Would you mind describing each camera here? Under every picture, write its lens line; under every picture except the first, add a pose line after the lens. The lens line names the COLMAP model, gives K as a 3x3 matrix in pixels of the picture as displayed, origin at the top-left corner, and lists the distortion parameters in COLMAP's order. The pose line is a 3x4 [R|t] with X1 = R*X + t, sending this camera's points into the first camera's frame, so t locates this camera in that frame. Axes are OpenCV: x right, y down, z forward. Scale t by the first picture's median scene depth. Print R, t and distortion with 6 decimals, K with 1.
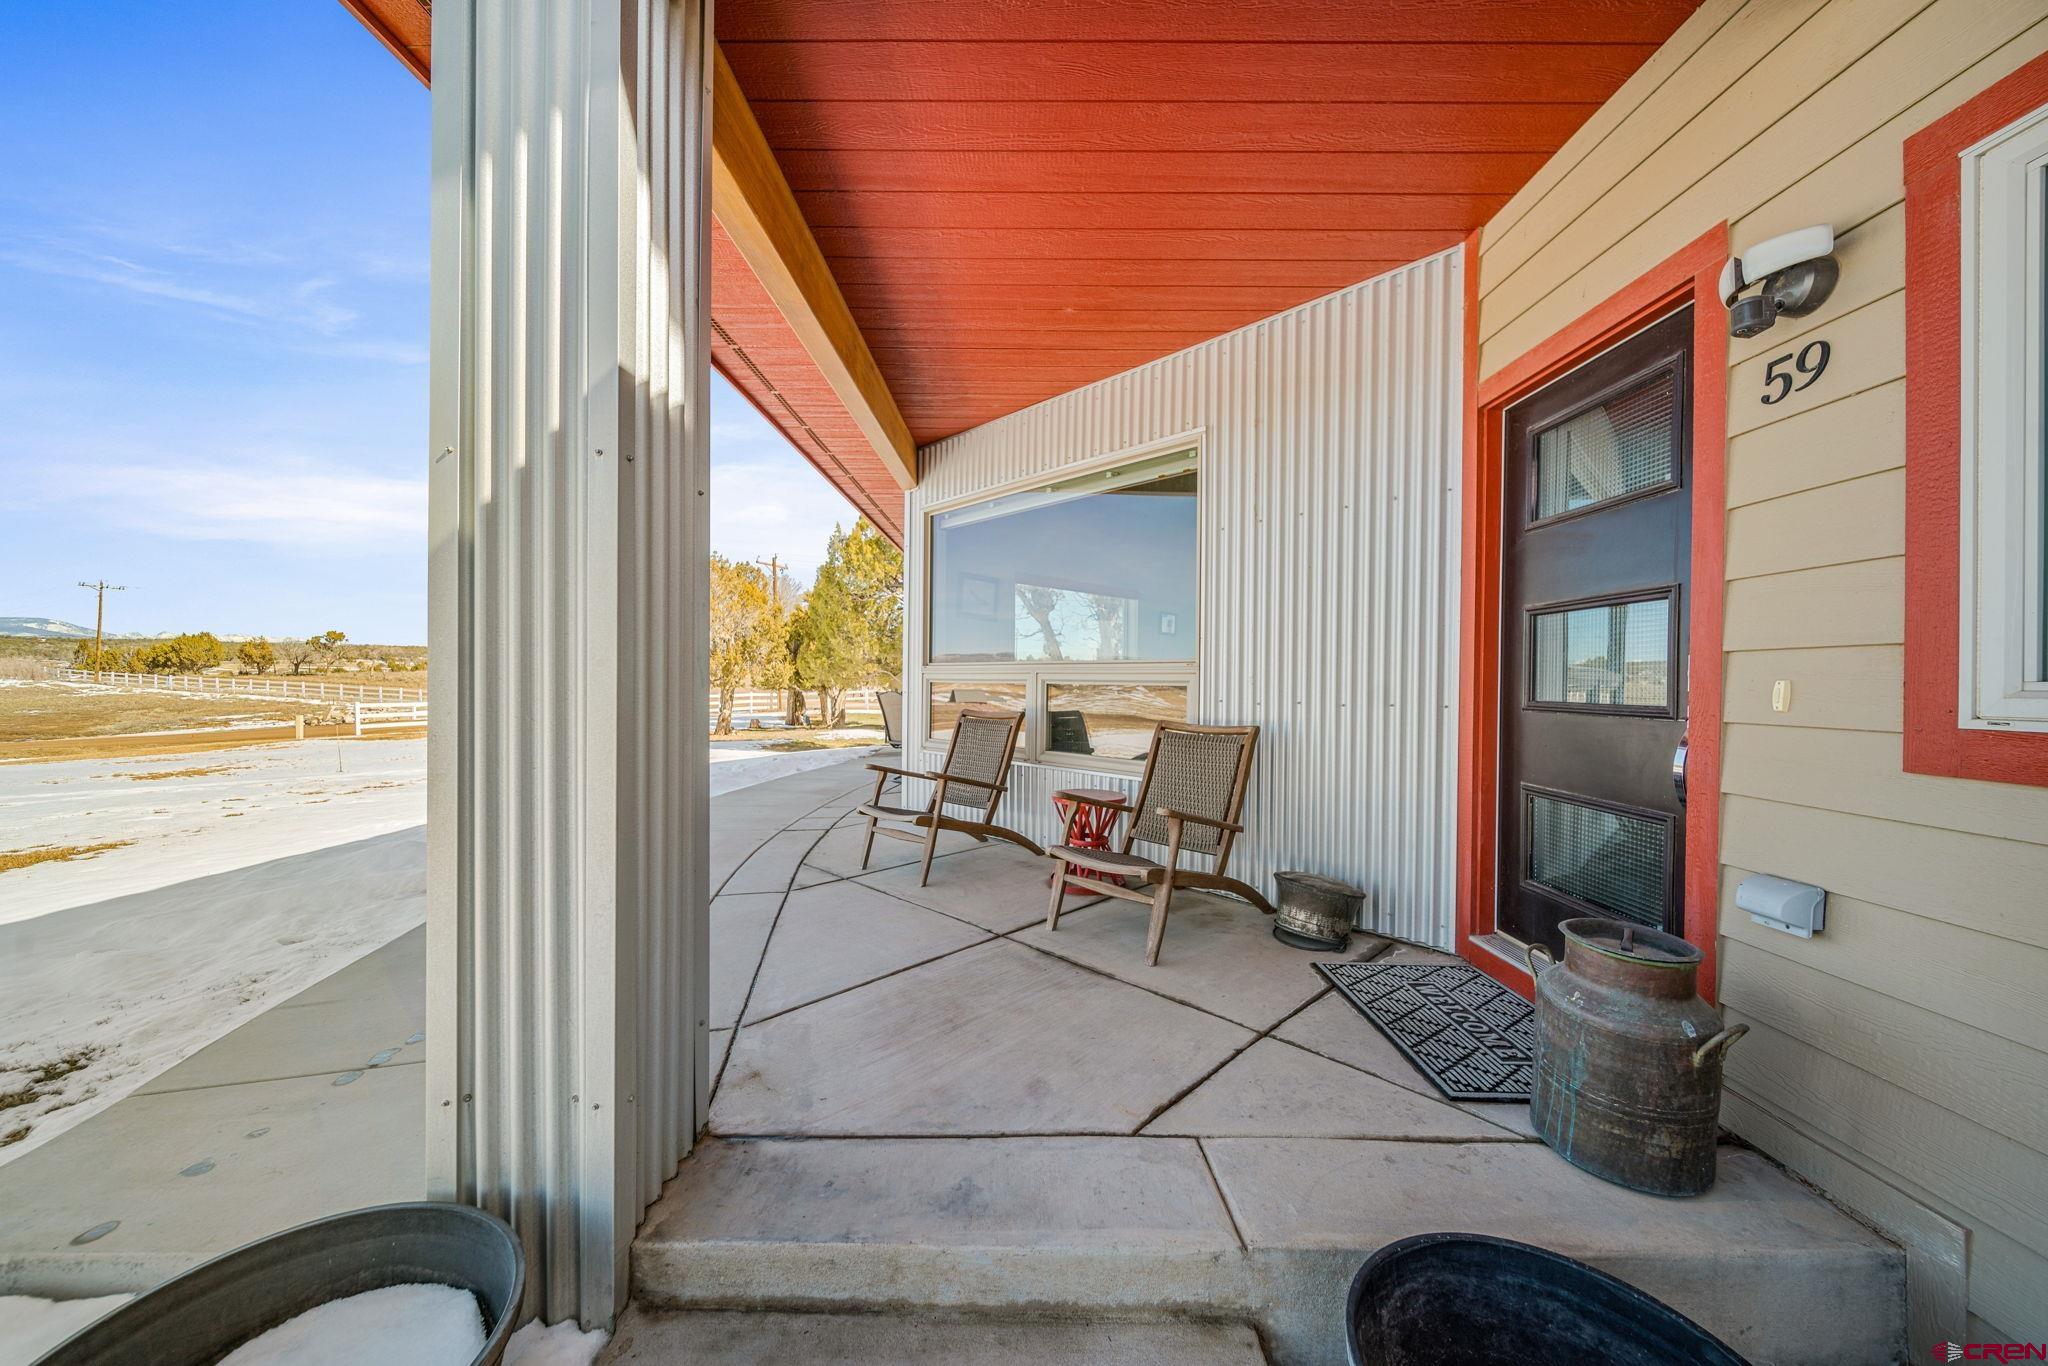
lens RADIAL K [[720.3, 0, 1018.1], [0, 720.3, 683.8], [0, 0, 1]] dist [-0.006565, -0.000037]
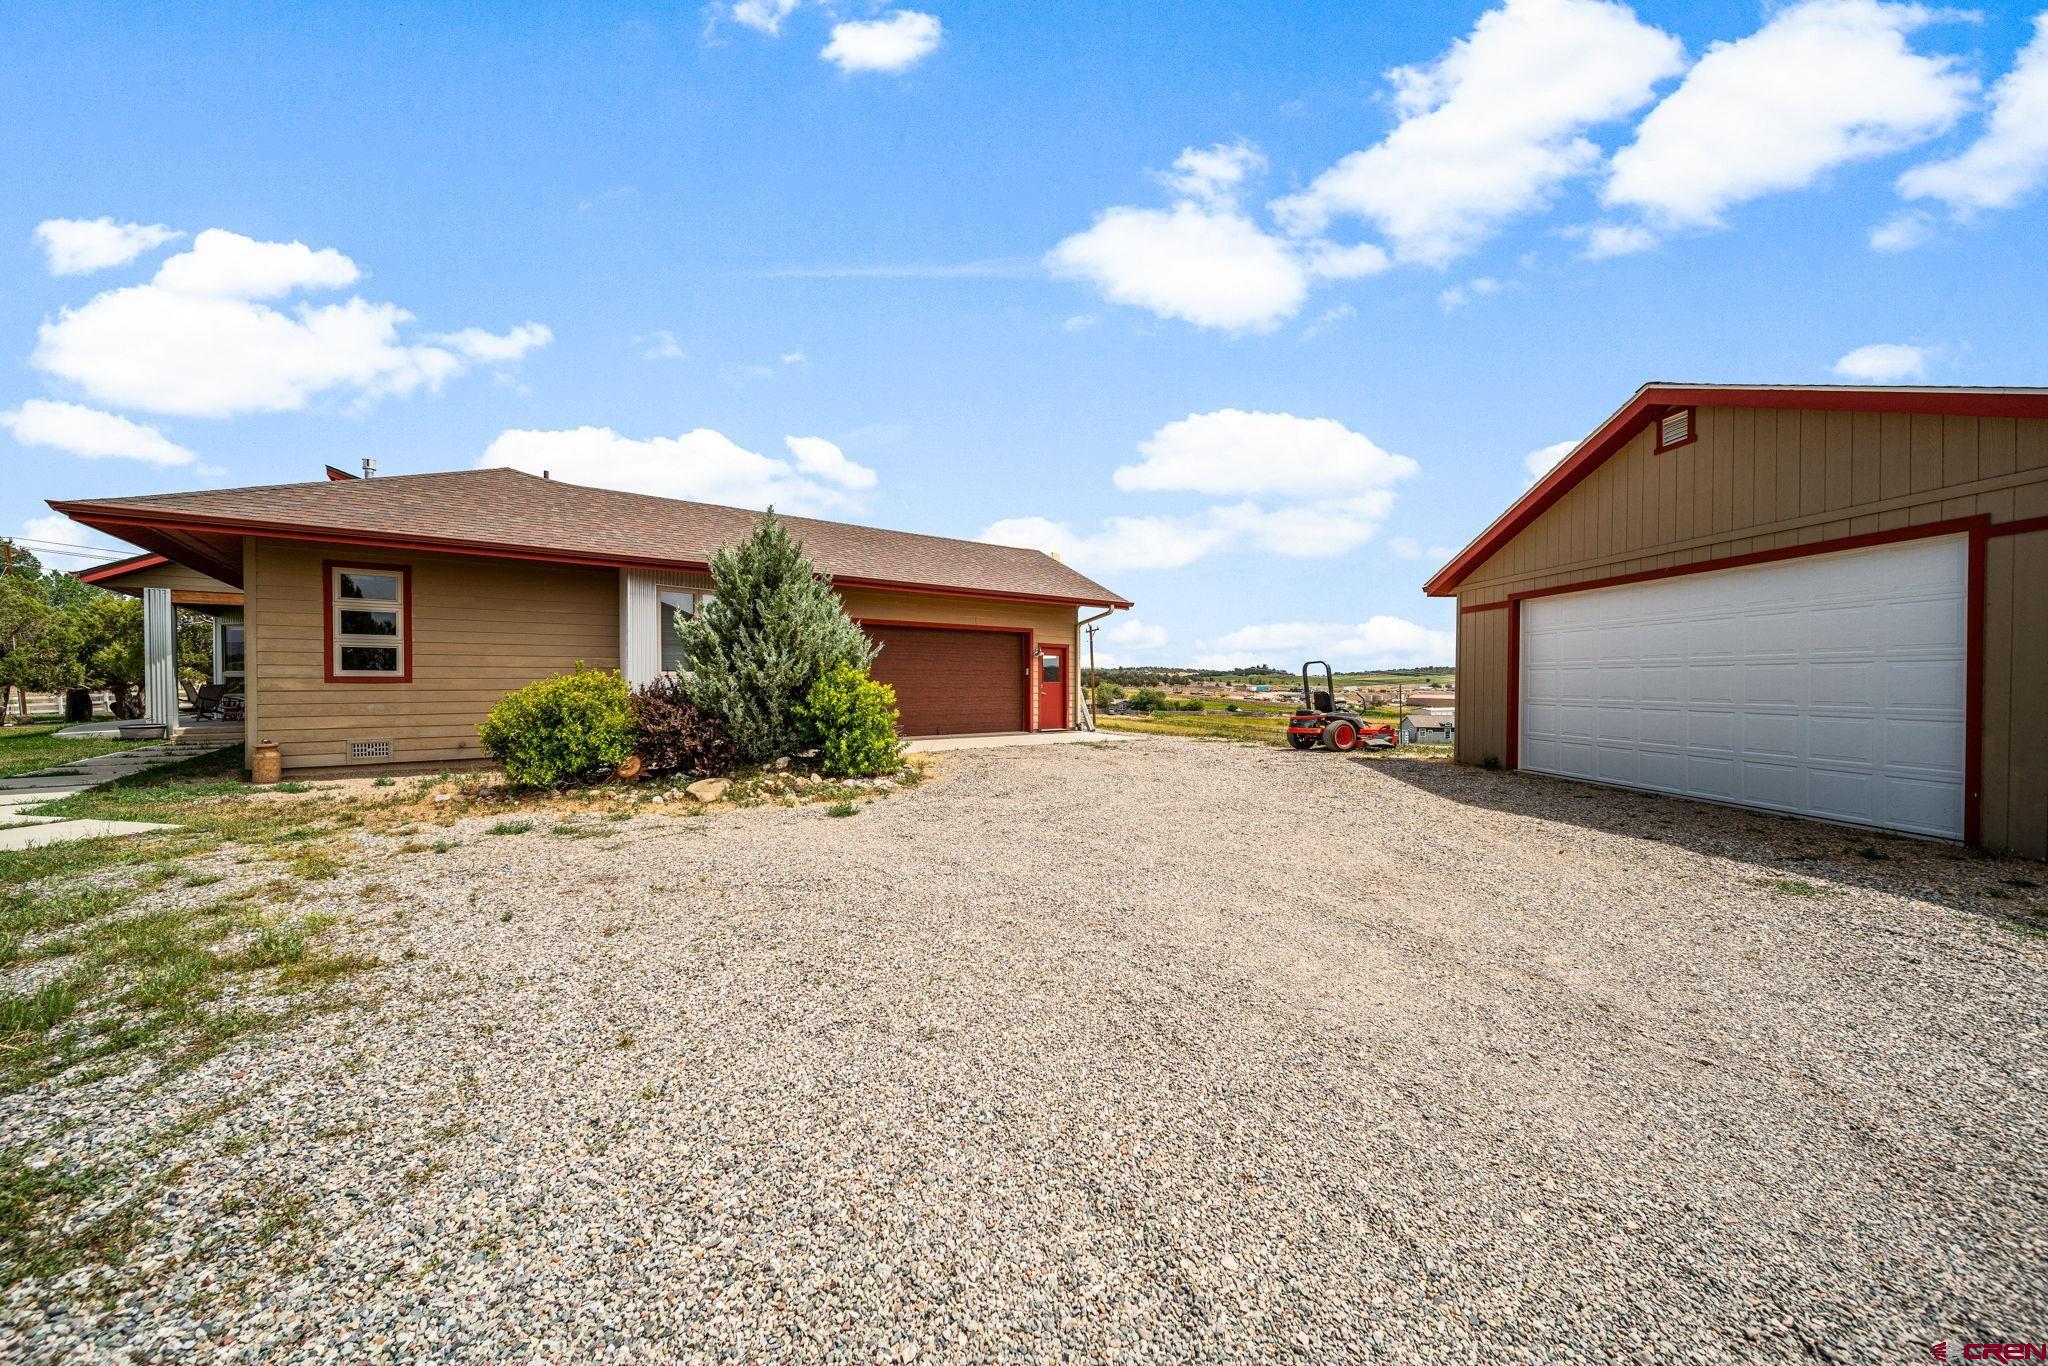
lens RADIAL K [[730.3, 0, 1026.6], [0, 730.3, 680.4], [0, 0, 1]] dist [0.000648, -0.002647]
pose [[0.782755, -0.011565, 0.622222, 0.132673], [0.013139, 0.999912, 0.002057, 0.011596], [-0.622191, 0.006566, 0.782838, -0.759874]]
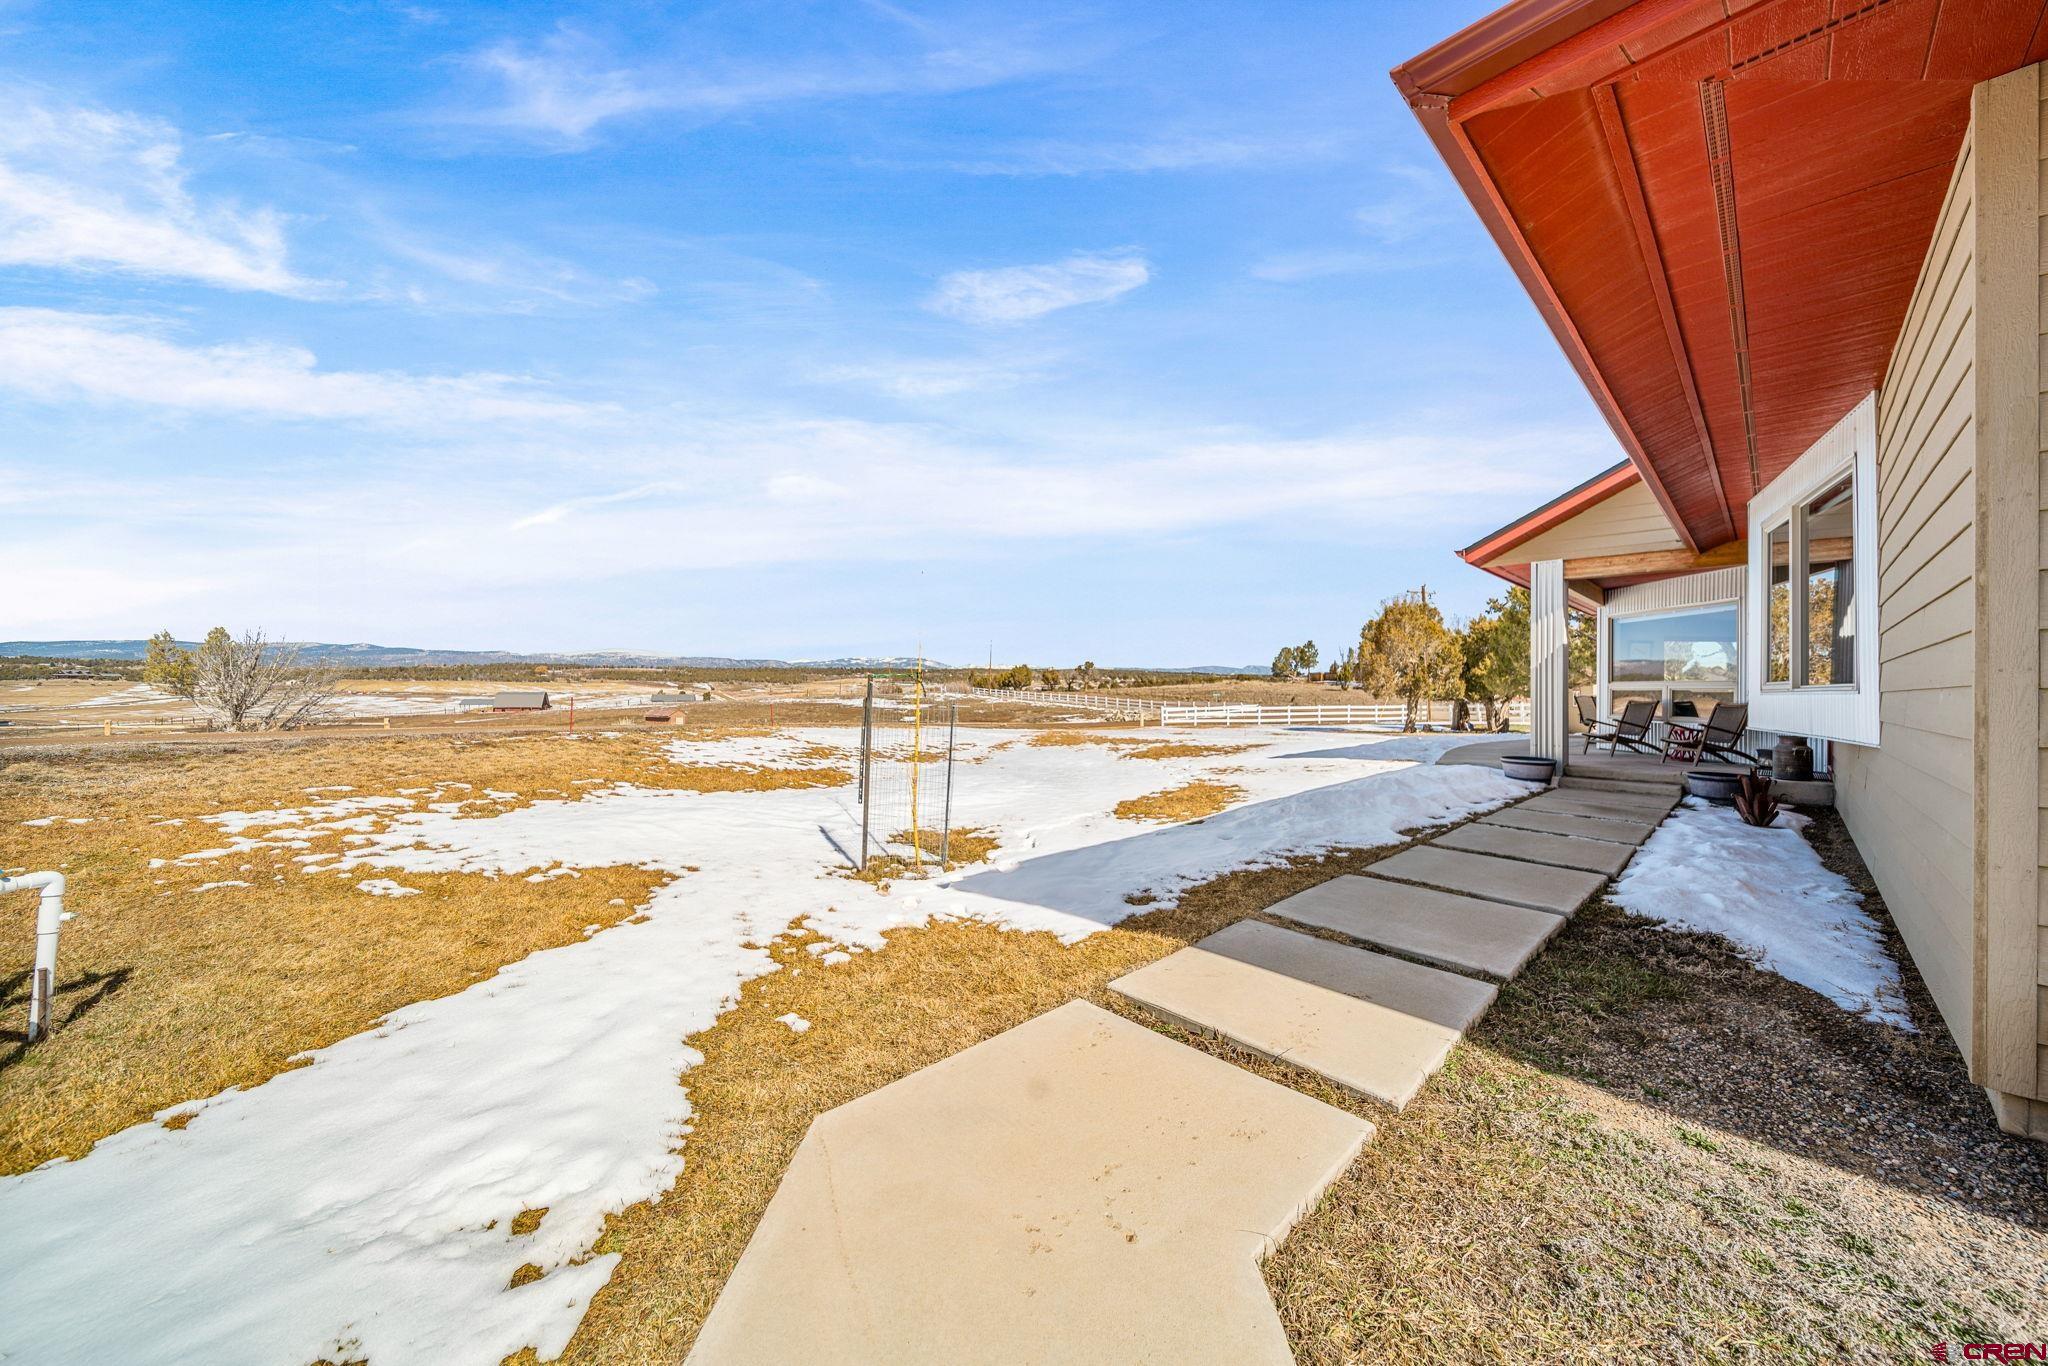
lens RADIAL K [[730.3, 0, 1026.6], [0, 730.3, 680.4], [0, 0, 1]] dist [0.000648, -0.002647]
pose [[0.710218, -0.010467, -0.703904, 0.039158], [-0.008694, 0.999683, -0.023637, 0.008257], [0.703928, 0.022908, 0.709902, -0.399768]]
